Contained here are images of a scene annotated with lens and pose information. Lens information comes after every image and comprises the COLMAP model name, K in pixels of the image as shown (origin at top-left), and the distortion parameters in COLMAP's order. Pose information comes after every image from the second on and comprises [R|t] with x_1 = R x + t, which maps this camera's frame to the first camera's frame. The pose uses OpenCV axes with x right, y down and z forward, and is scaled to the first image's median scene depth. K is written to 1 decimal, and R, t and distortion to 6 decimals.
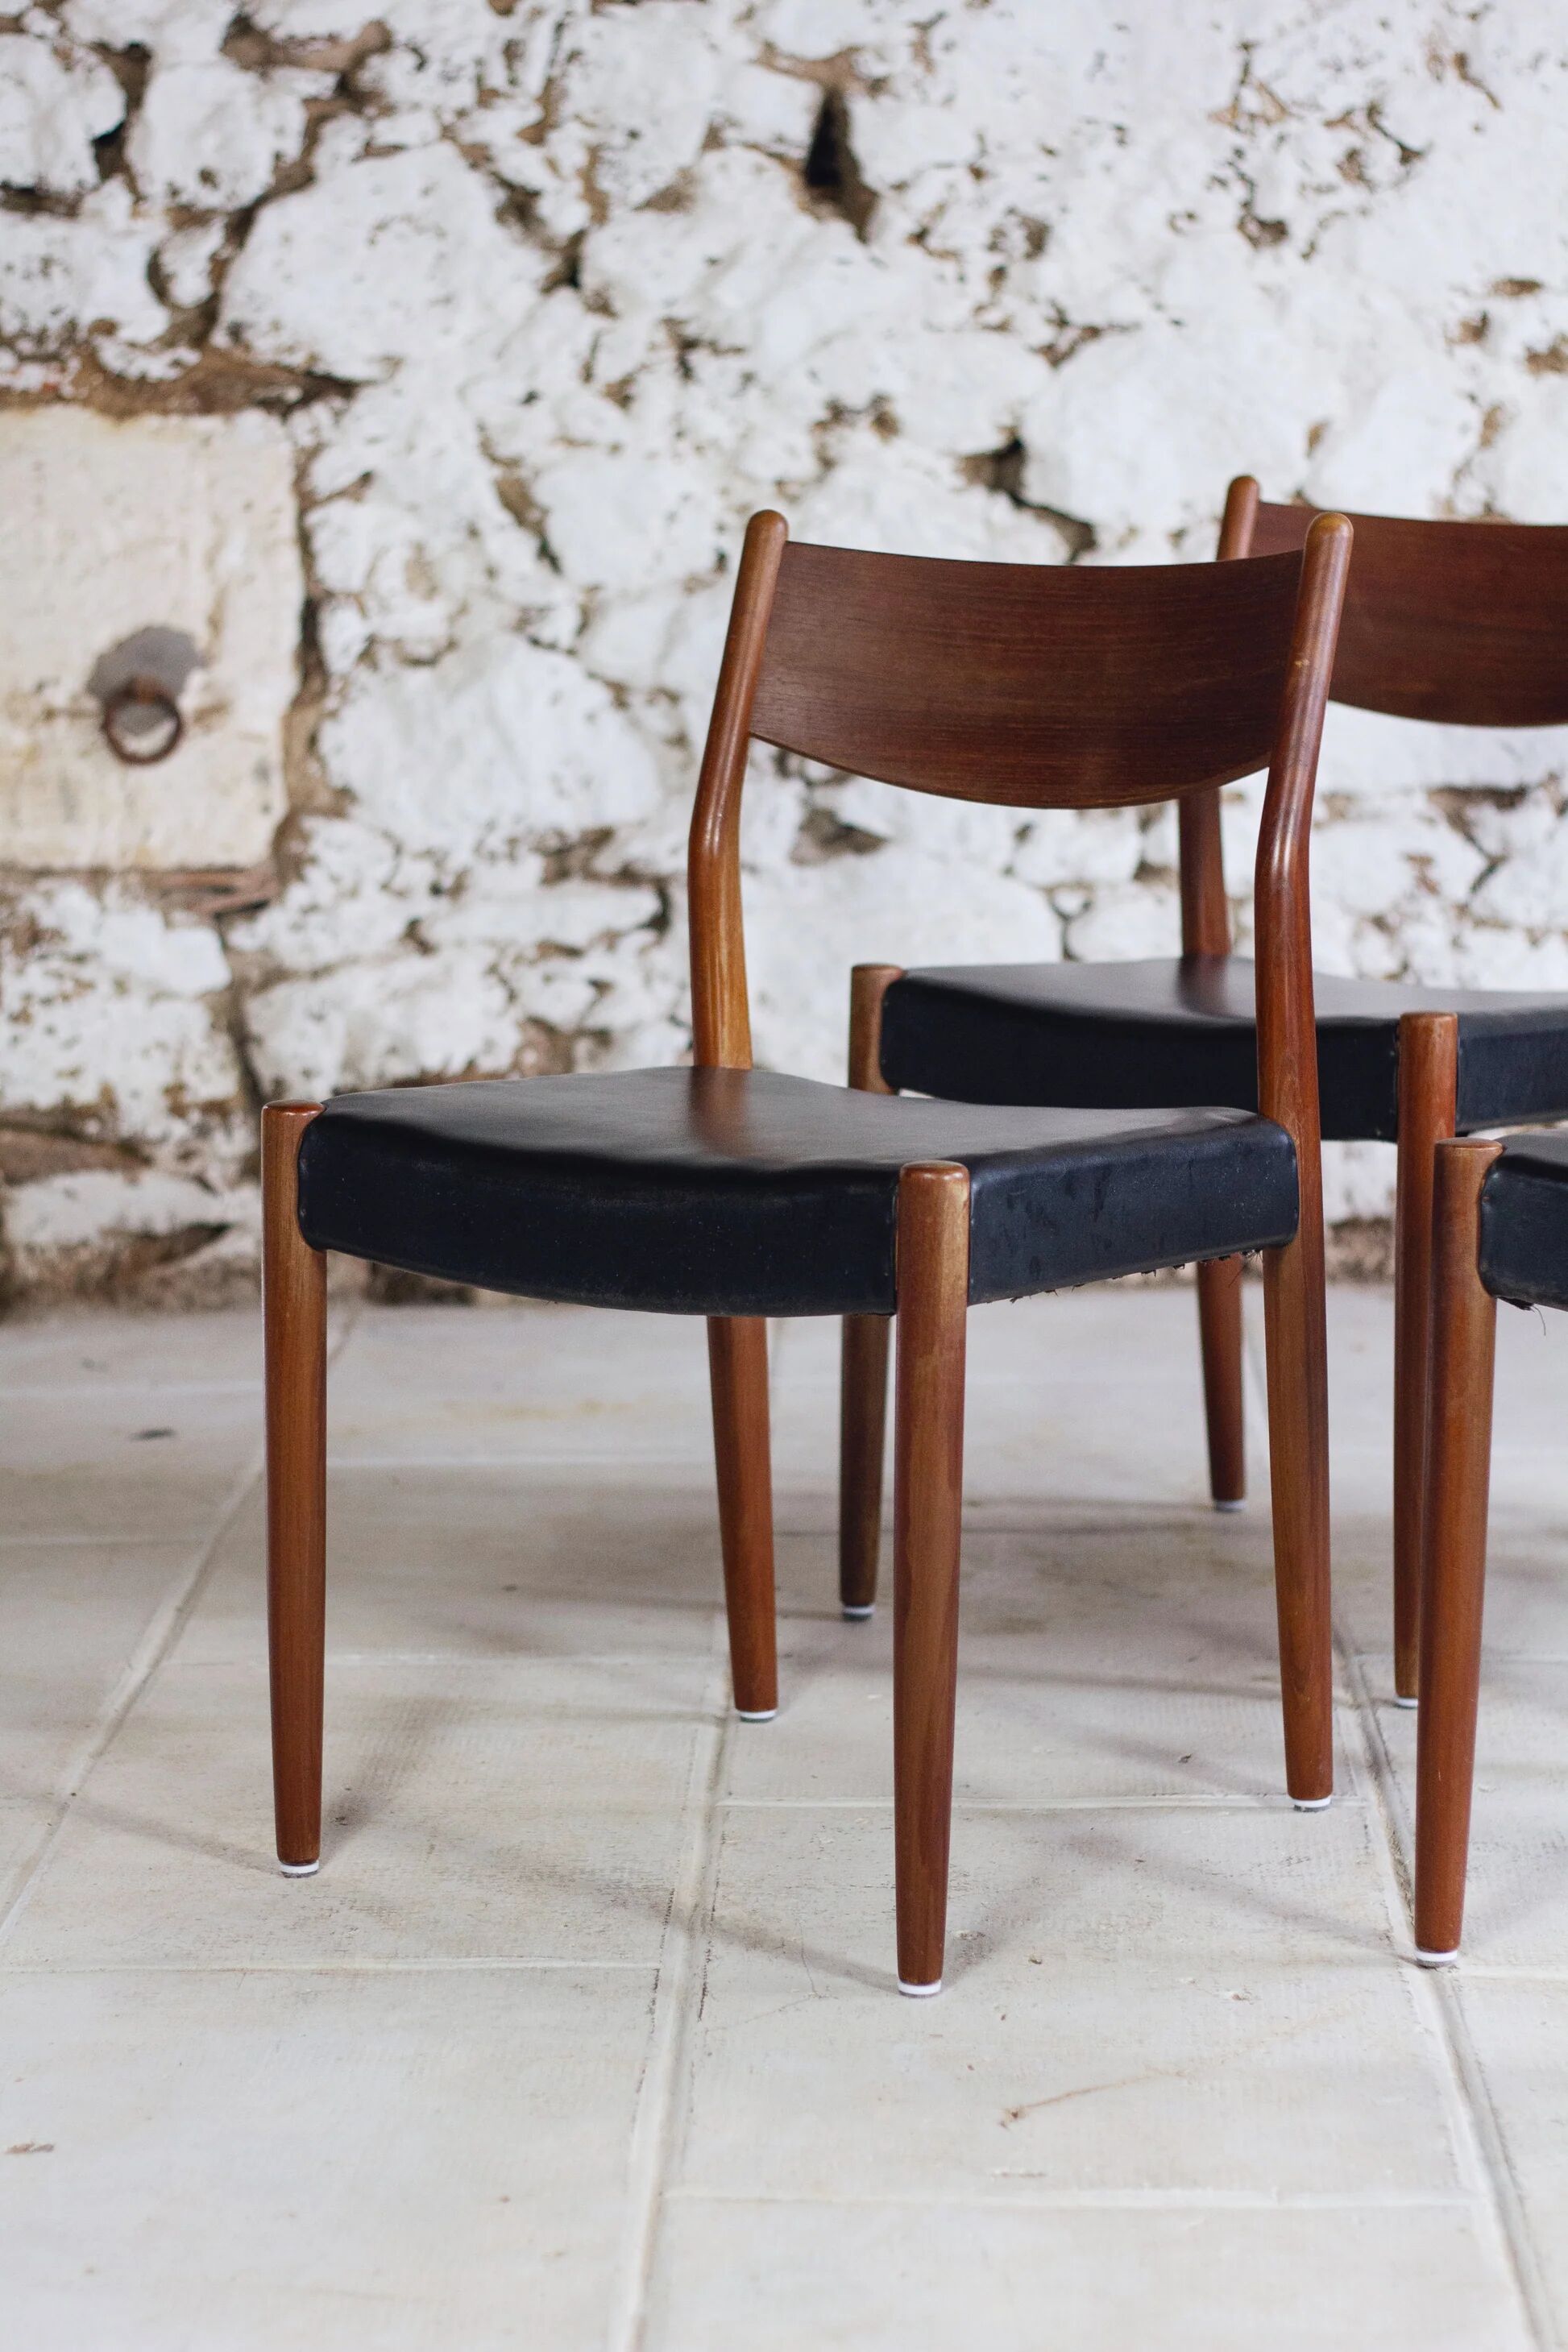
lens RADIAL K [[5568.9, 0, 784.0], [0, 5568.9, 1176.0], [0, 0, 1]] dist [-0.084283, -0.142112]
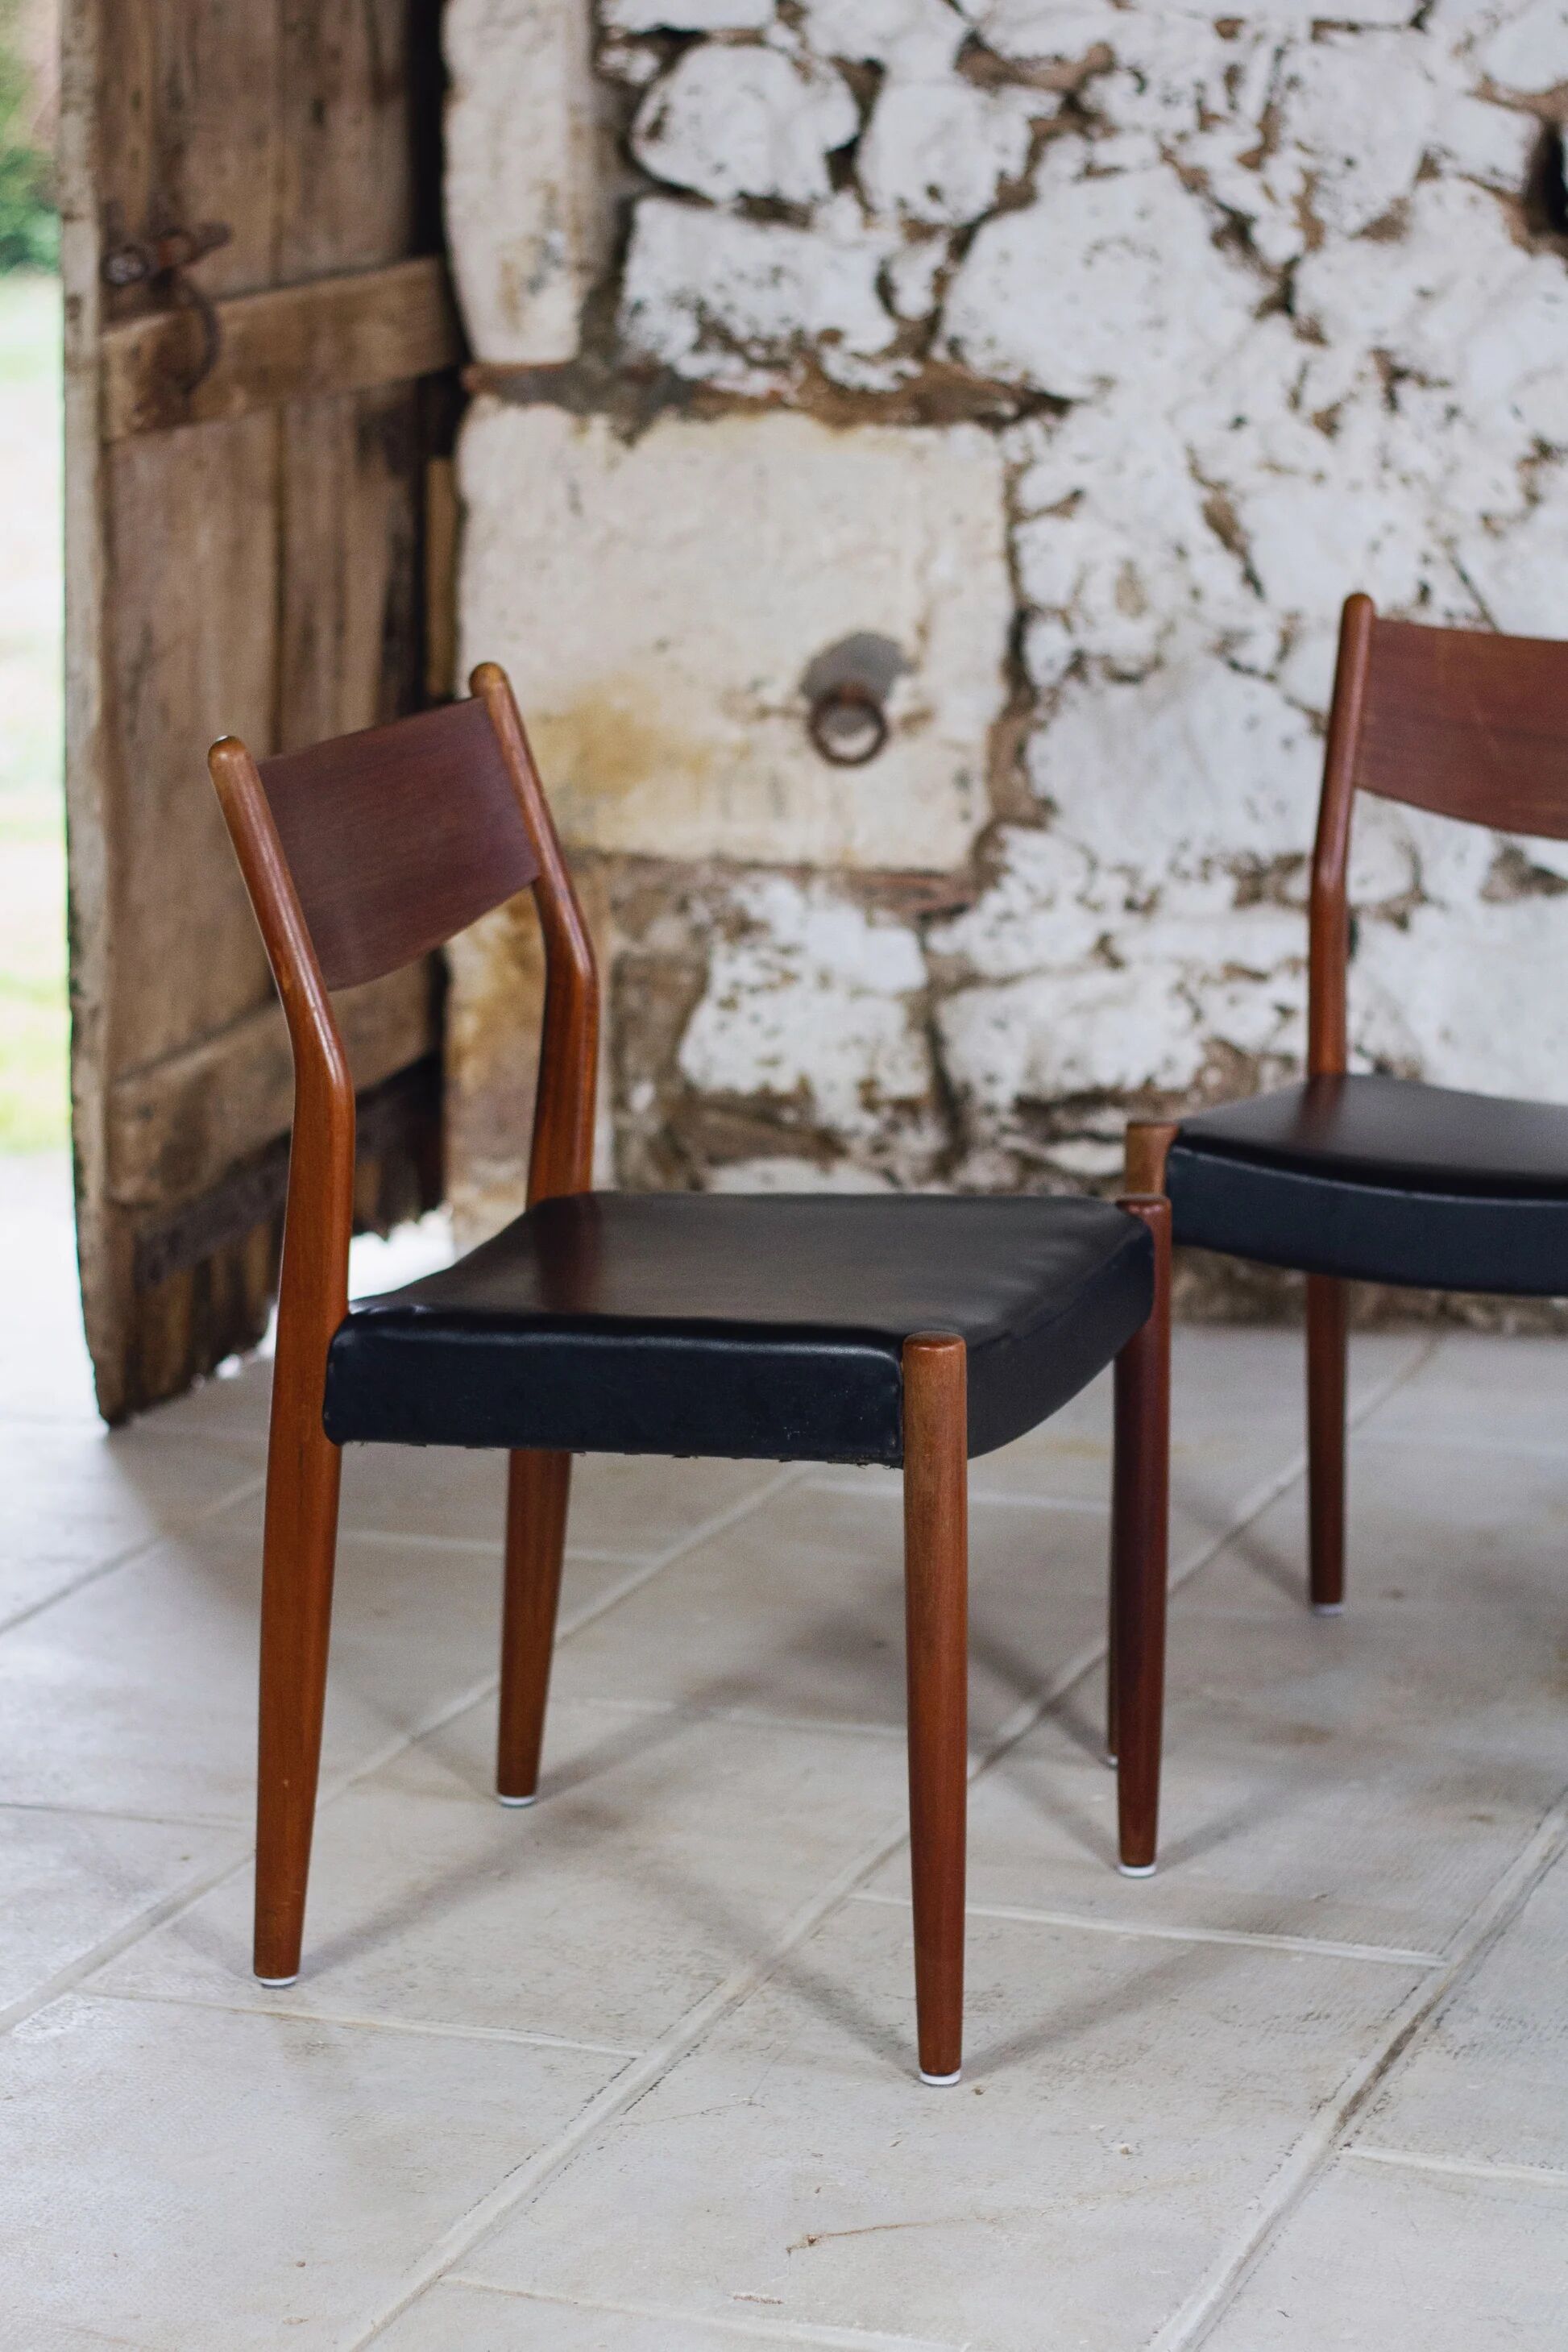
lens RADIAL K [[6128.5, 0, 784.0], [0, 6128.5, 1176.0], [0, 0, 1]] dist [-0.055125, -0.532165]
pose [[0.953084, 0.075151, -0.293228, 0.209964], [-0.062557, 0.996680, 0.052108, -0.057329], [0.296170, -0.031319, 0.954621, -0.079503]]
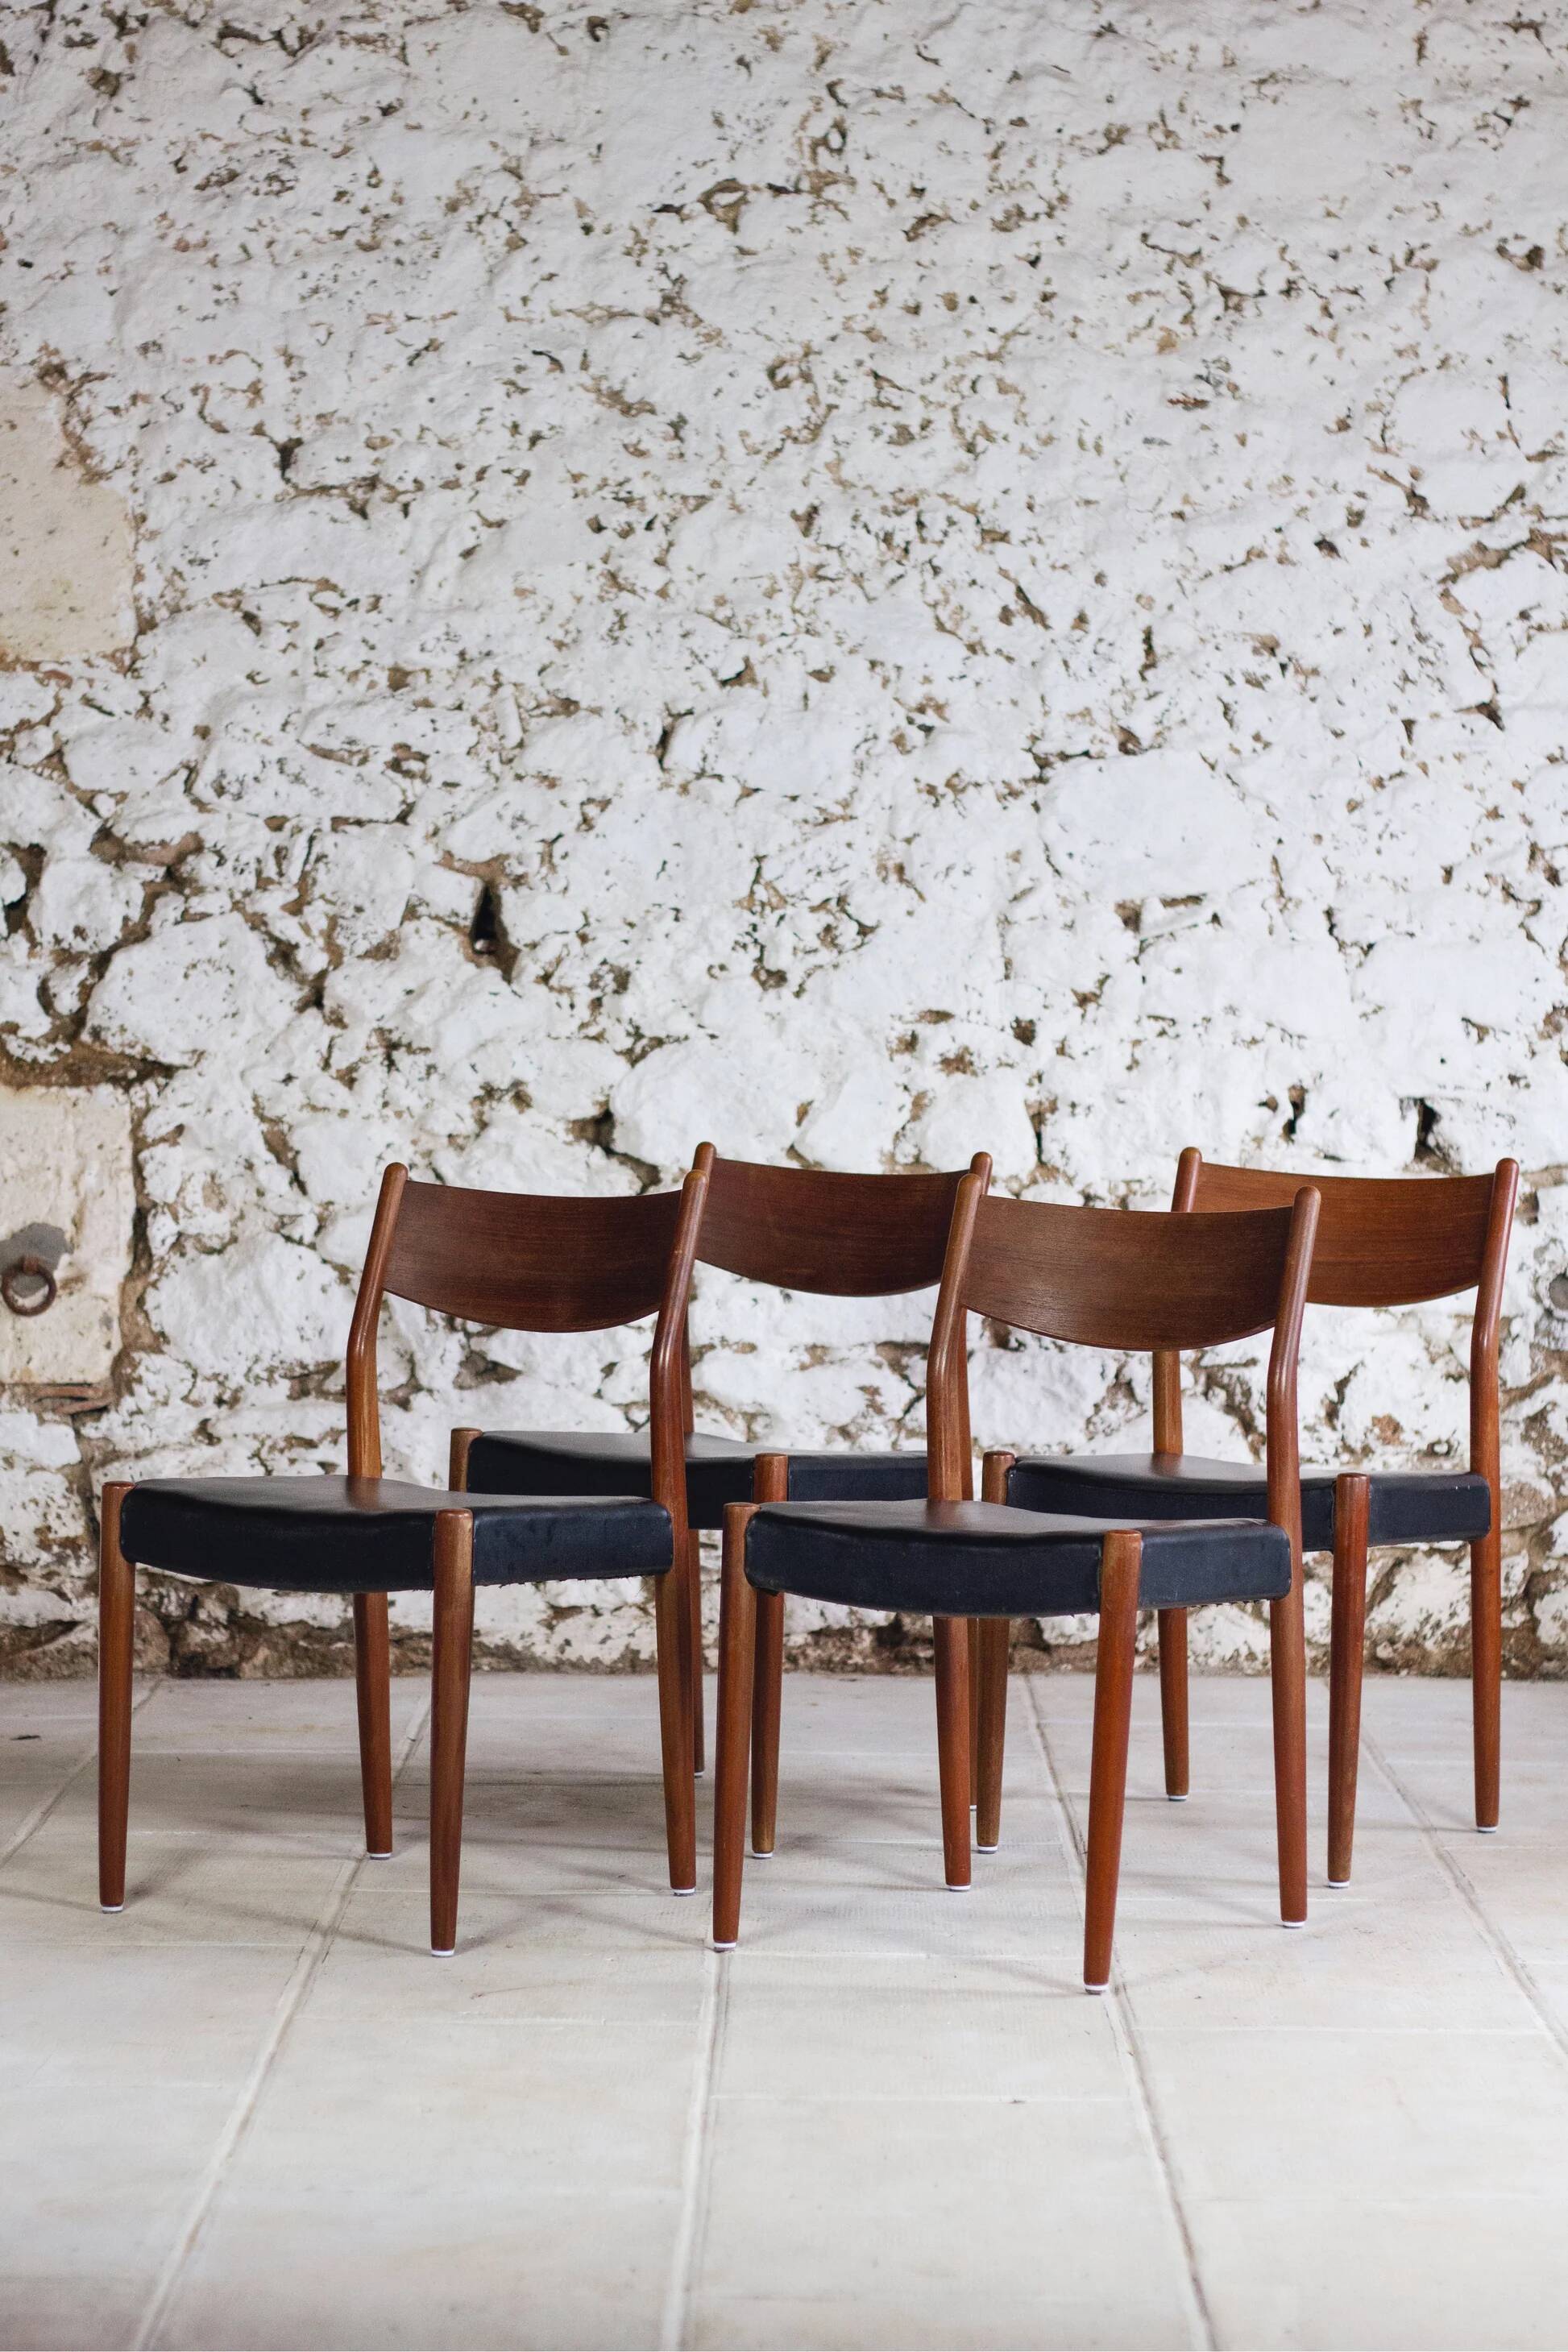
lens RADIAL K [[5783.1, 0, 784.0], [0, 5783.1, 1176.0], [0, 0, 1]] dist [-0.067813, -0.348013]
pose [[0.999613, 0.015524, 0.023101, 0.054302], [-0.012907, 0.993913, -0.109413, 0.058441], [-0.024659, 0.109072, 0.993728, -0.578477]]
